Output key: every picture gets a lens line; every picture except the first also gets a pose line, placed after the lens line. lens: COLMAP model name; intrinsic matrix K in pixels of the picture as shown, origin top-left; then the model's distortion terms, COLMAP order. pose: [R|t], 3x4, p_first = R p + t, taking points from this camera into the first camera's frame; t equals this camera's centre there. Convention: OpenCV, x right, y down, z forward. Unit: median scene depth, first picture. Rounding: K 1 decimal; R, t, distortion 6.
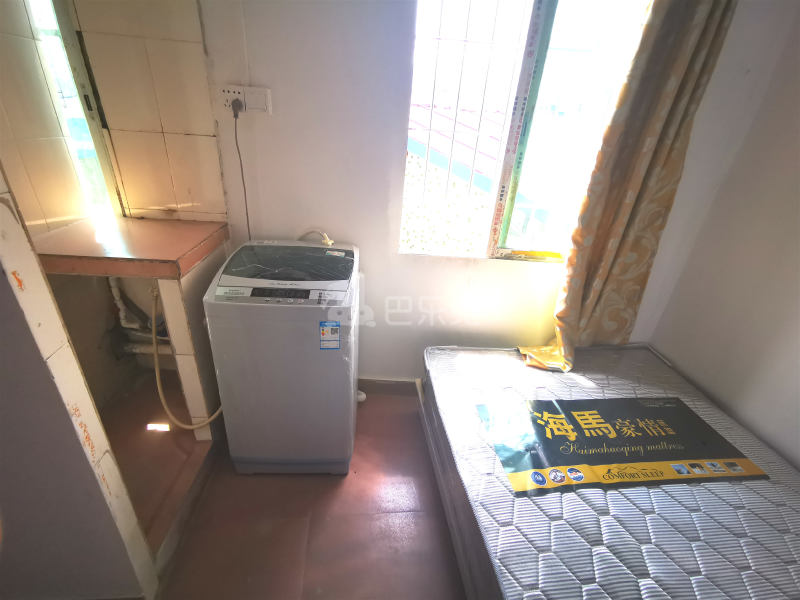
lens RADIAL K [[371.3, 0, 396.9], [0, 371.3, 301.1], [0, 0, 1]] dist [-0.002059, 0.008933]
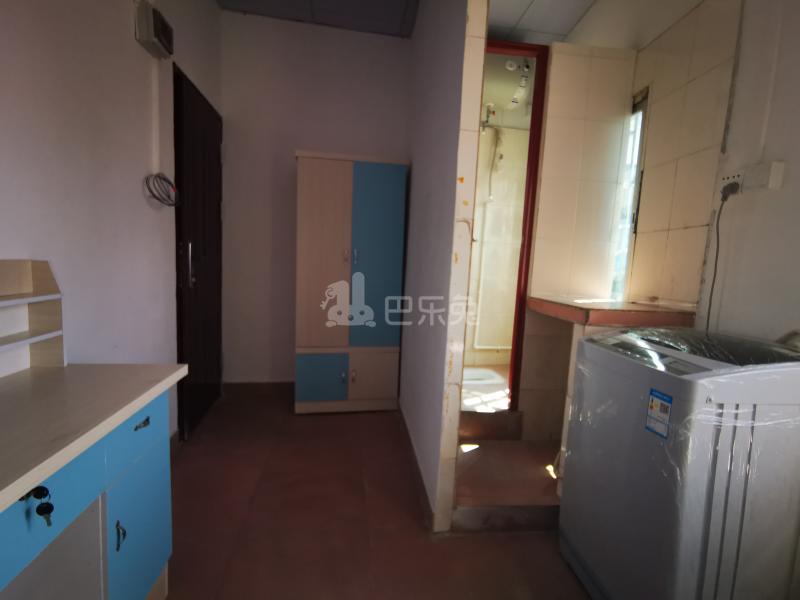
lens RADIAL K [[371.3, 0, 399.0], [0, 371.3, 297.1], [0, 0, 1]] dist [-0.002059, 0.008933]
pose [[0.047391, 0.033169, -0.998326, 0.465954], [-0.496994, 0.867738, 0.005238, 0.125743], [0.866459, 0.495913, 0.057608, 0.323311]]
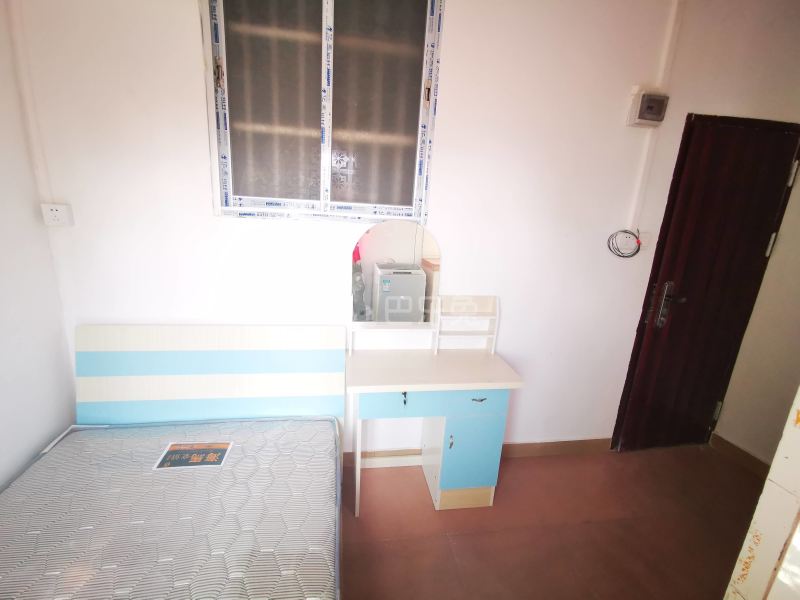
lens RADIAL K [[371.3, 0, 399.1], [0, 371.3, 298.0], [0, 0, 1]] dist [-0.002059, 0.008933]
pose [[-0.991237, -0.101710, -0.084283, 0.181465], [-0.131994, 0.738029, 0.661733, -0.443302], [-0.005102, 0.667059, -0.744987, 0.748971]]
